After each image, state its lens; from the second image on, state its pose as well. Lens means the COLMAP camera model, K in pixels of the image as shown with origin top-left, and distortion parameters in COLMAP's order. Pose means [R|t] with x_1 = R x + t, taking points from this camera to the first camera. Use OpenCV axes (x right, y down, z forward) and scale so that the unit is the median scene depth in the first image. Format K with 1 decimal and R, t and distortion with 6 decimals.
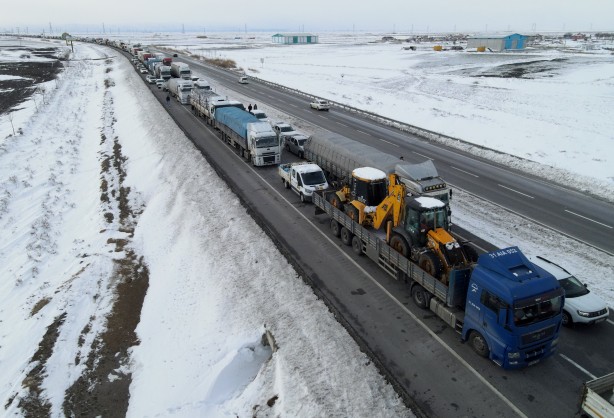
lens RADIAL K [[442.1, 0, 320.6], [0, 442.1, 208.7], [0, 0, 1]] dist [0.014108, -0.001294]
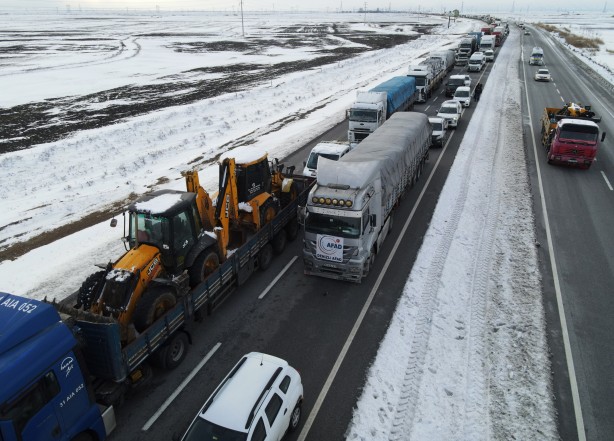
lens RADIAL K [[453.2, 0, 351.5], [0, 453.2, 221.9], [0, 0, 1]] dist [0.003537, -0.003905]
pose [[0.737637, 0.288232, -0.610585, 0.608948], [-0.254775, 0.956274, 0.143628, -0.108227], [0.625285, 0.049616, 0.778818, 0.482208]]
